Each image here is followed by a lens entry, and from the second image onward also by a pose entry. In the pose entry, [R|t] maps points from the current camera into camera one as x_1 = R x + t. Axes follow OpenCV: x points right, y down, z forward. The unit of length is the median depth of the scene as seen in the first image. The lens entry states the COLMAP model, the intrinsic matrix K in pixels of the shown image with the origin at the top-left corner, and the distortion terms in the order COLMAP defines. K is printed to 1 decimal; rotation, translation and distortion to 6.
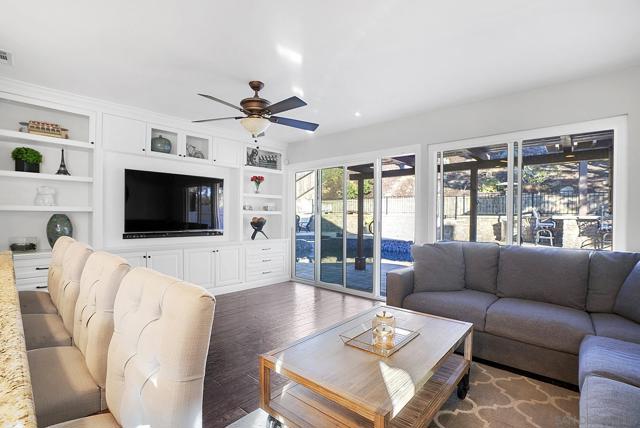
lens RADIAL K [[303.5, 0, 325.0], [0, 303.5, 213.4], [0, 0, 1]] dist [-0.060538, 0.019561]
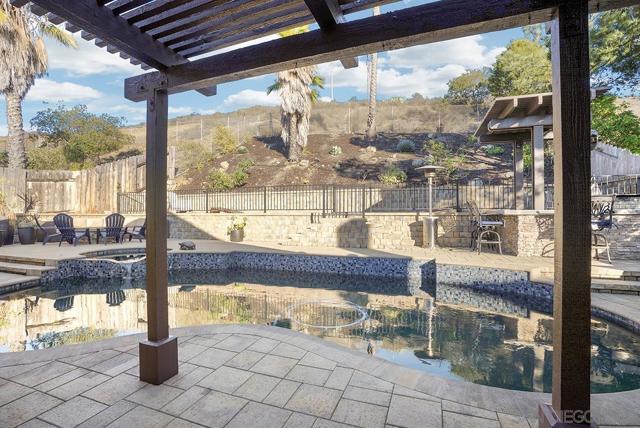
lens RADIAL K [[303.5, 0, 323.7], [0, 303.5, 216.7], [0, 0, 1]] dist [-0.060538, 0.019561]
pose [[0.931003, -0.011089, 0.364842, 0.096866], [0.007430, 0.999907, 0.011430, 0.008990], [-0.364935, -0.007931, 0.930999, 0.390667]]
